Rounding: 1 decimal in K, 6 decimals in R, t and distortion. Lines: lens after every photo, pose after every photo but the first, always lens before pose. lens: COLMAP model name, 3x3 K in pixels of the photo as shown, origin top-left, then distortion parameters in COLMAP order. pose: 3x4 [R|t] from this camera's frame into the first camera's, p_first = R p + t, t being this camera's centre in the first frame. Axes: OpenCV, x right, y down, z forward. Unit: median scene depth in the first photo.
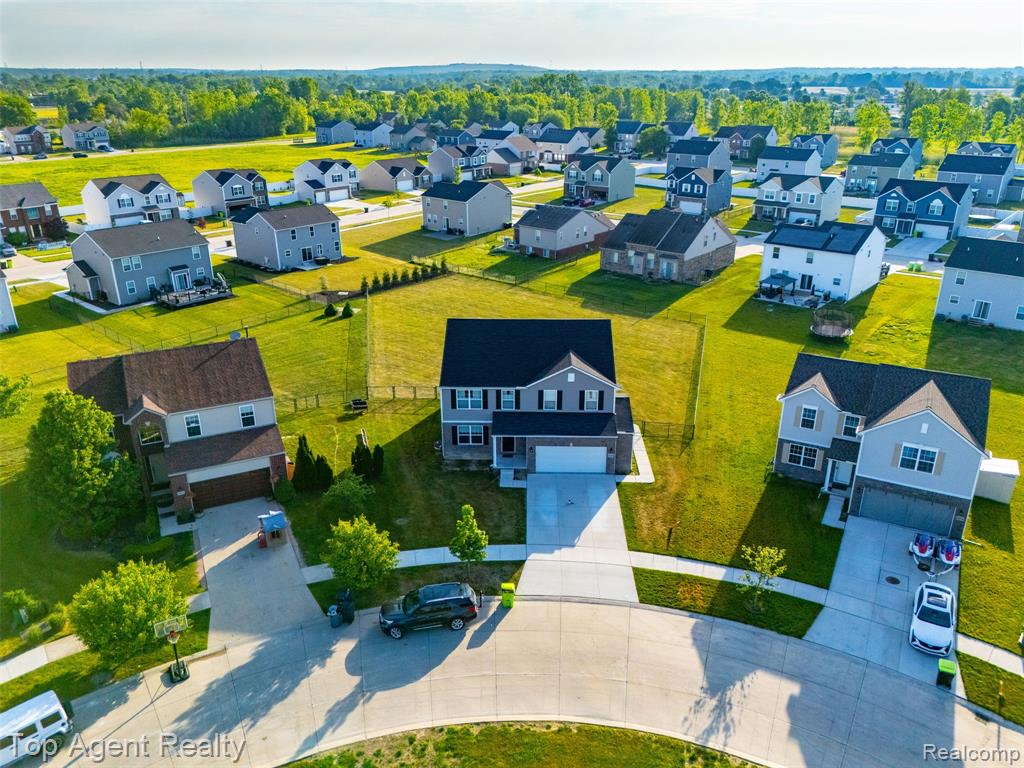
lens RADIAL K [[756.4, 0, 510.1], [0, 756.4, 387.7], [0, 0, 1]] dist [0.068084, -0.064814]
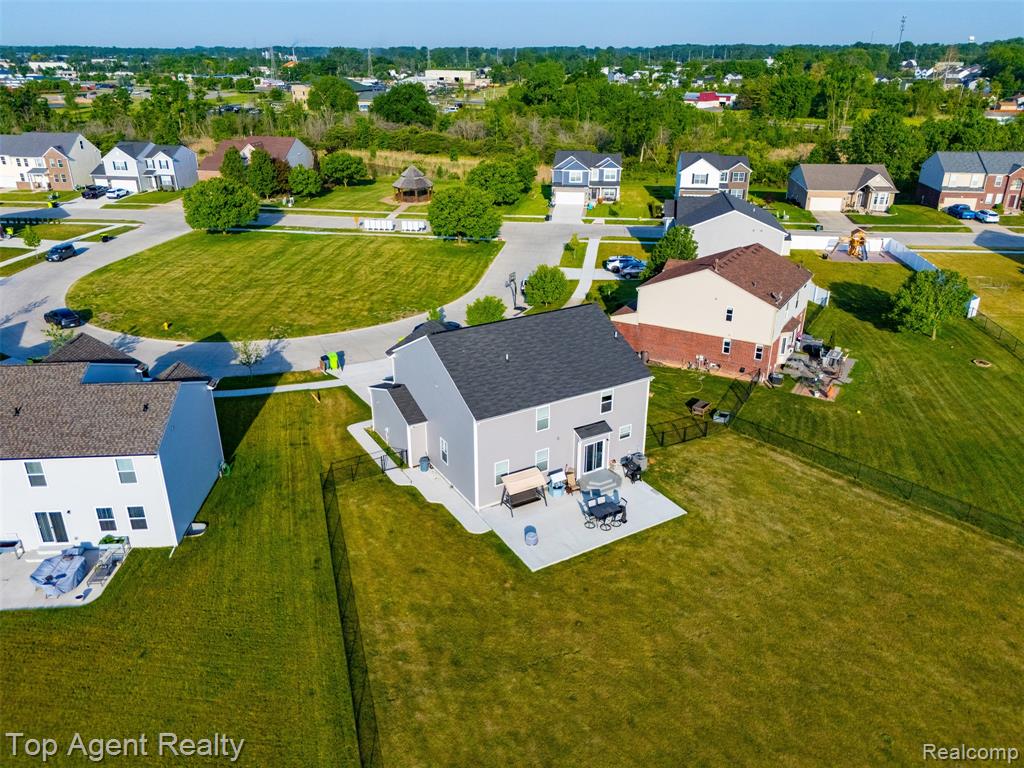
lens RADIAL K [[756.4, 0, 510.1], [0, 756.4, 387.7], [0, 0, 1]] dist [0.068084, -0.064814]
pose [[-0.846407, 0.208174, -0.490163, 0.274355], [-0.209377, 0.716216, 0.665729, -0.352934], [0.489650, 0.666107, -0.562623, 0.916955]]
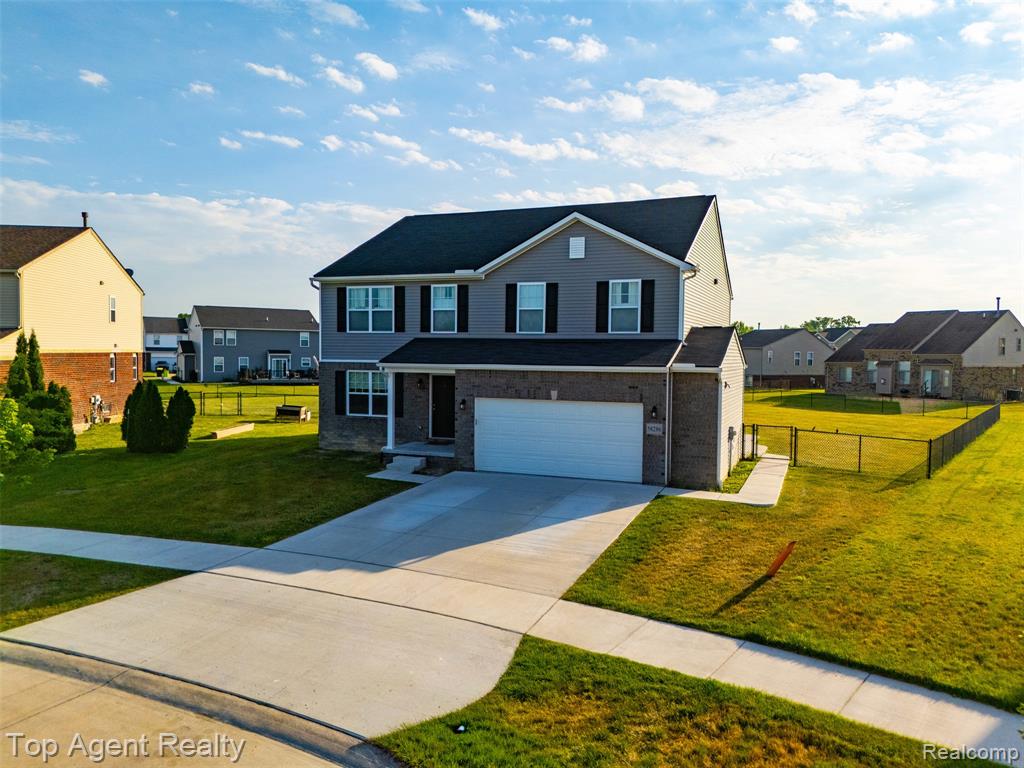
lens RADIAL K [[756.4, 0, 510.1], [0, 756.4, 387.7], [0, 0, 1]] dist [0.068084, -0.064814]
pose [[0.936695, 0.033155, -0.348572, 0.110223], [-0.148911, 0.938714, -0.310873, 0.111017], [0.316902, 0.343100, 0.884226, 0.357847]]
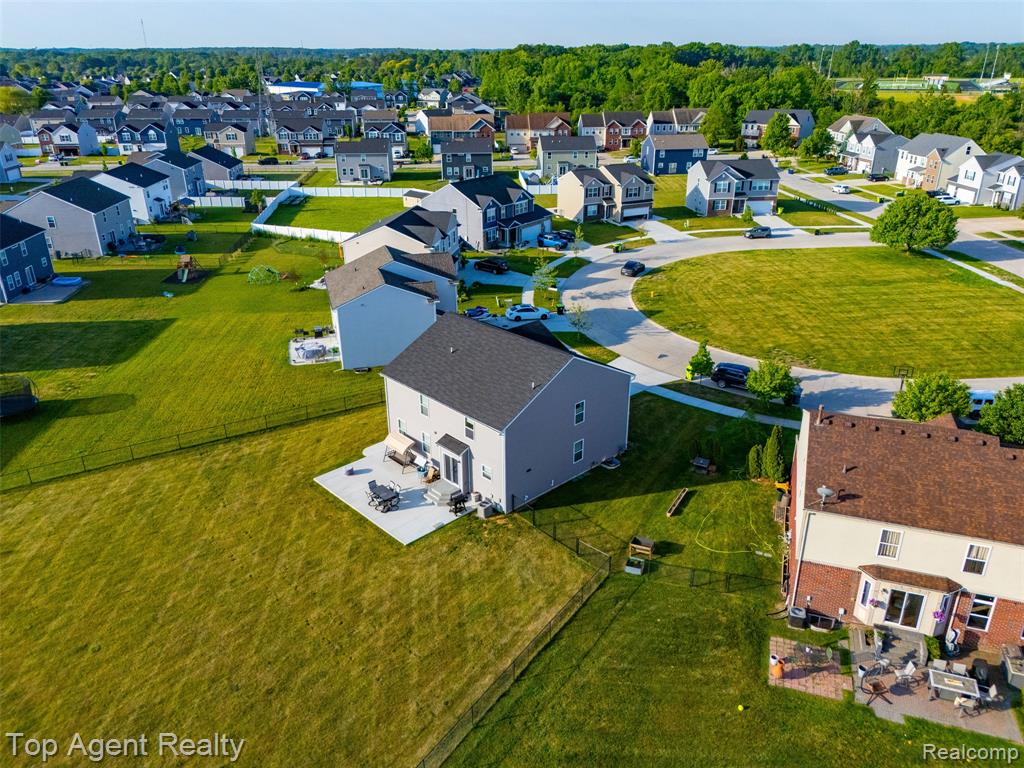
lens RADIAL K [[756.4, 0, 510.1], [0, 756.4, 387.7], [0, 0, 1]] dist [0.068084, -0.064814]
pose [[-0.699485, -0.289400, 0.653428, -0.350529], [0.277009, 0.733058, 0.621202, -0.353330], [-0.658777, 0.615527, -0.432597, 0.858713]]
